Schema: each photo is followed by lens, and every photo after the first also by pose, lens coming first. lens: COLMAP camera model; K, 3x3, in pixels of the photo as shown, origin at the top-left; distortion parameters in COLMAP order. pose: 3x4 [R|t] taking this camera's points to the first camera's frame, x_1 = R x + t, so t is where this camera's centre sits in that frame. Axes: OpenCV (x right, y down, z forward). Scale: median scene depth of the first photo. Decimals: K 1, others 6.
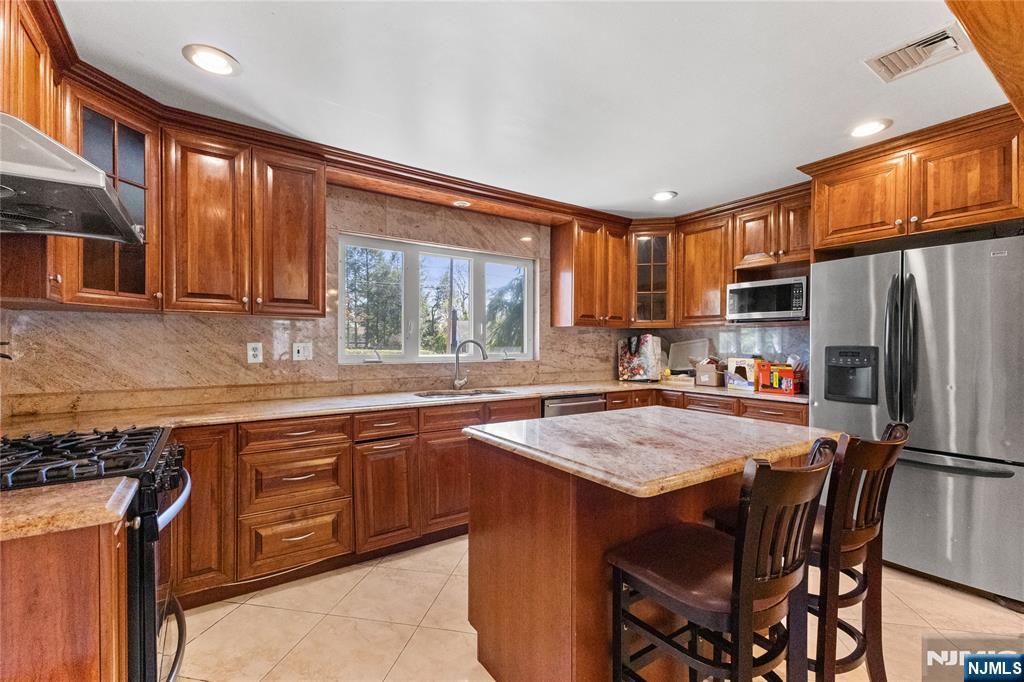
lens RADIAL K [[449.2, 0, 512.5], [0, 449.2, 344.4], [0, 0, 1]] dist [0.004340, 0.000029]
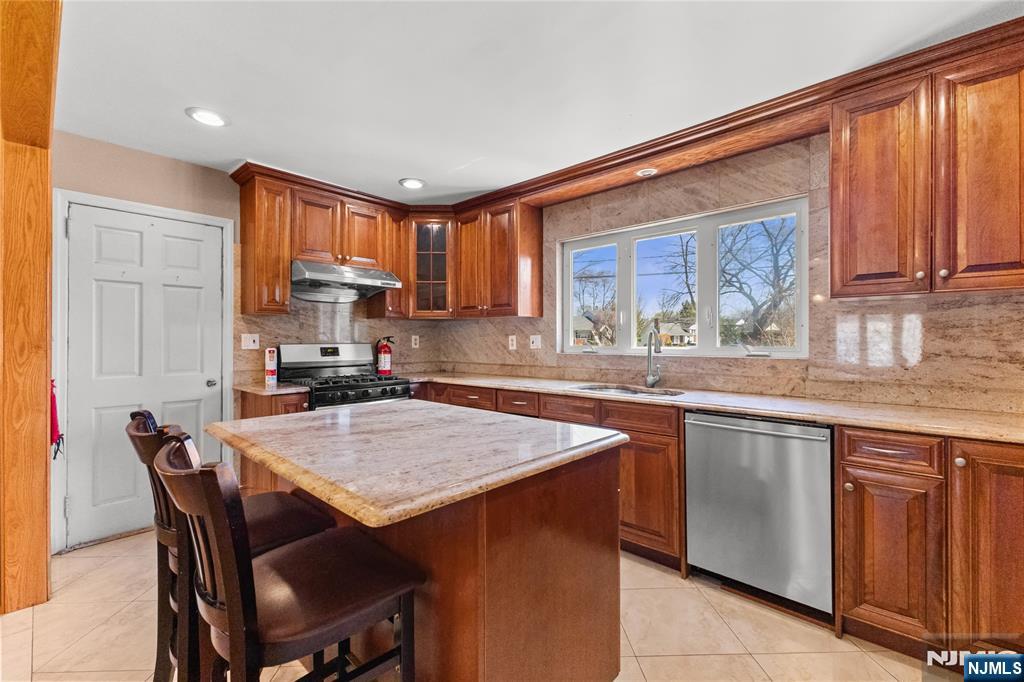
lens RADIAL K [[449.2, 0, 512.5], [0, 449.2, 340.8], [0, 0, 1]] dist [0.004340, 0.000029]
pose [[0.206563, -0.006342, -0.978413, 0.694429], [-0.001097, 0.999977, -0.006713, 0.018404], [0.978433, 0.002460, 0.206551, 0.582328]]
